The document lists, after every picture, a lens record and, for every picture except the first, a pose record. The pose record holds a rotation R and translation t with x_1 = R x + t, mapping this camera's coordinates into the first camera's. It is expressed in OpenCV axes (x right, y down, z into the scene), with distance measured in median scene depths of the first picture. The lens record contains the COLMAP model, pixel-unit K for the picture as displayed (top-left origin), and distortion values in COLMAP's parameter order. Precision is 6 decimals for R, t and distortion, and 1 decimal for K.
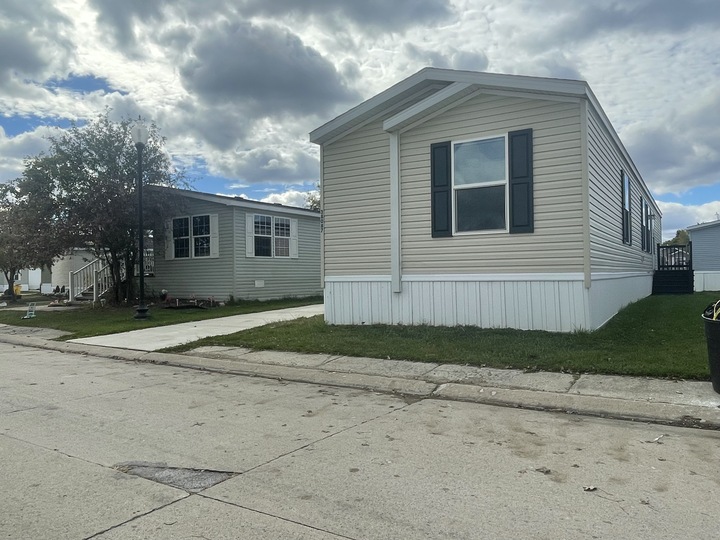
lens RADIAL K [[547.2, 0, 359.4], [0, 547.2, 270.9], [0, 0, 1]] dist [0.007422, 0.004693]
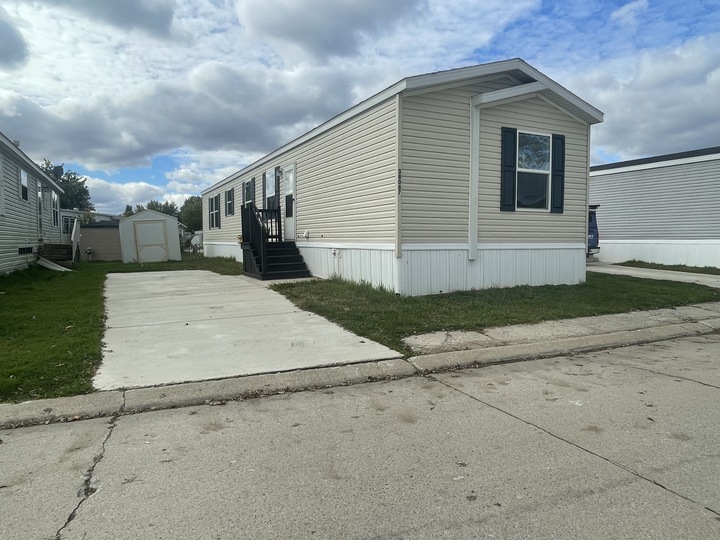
lens RADIAL K [[472.0, 0, 359.3], [0, 472.0, 258.5], [0, 0, 1]] dist [-0.003045, -0.000524]
pose [[0.525994, -0.021870, 0.850207, -0.850050], [-0.016927, 0.999202, 0.036175, 0.007193], [-0.850320, -0.033419, 0.525204, 0.732539]]
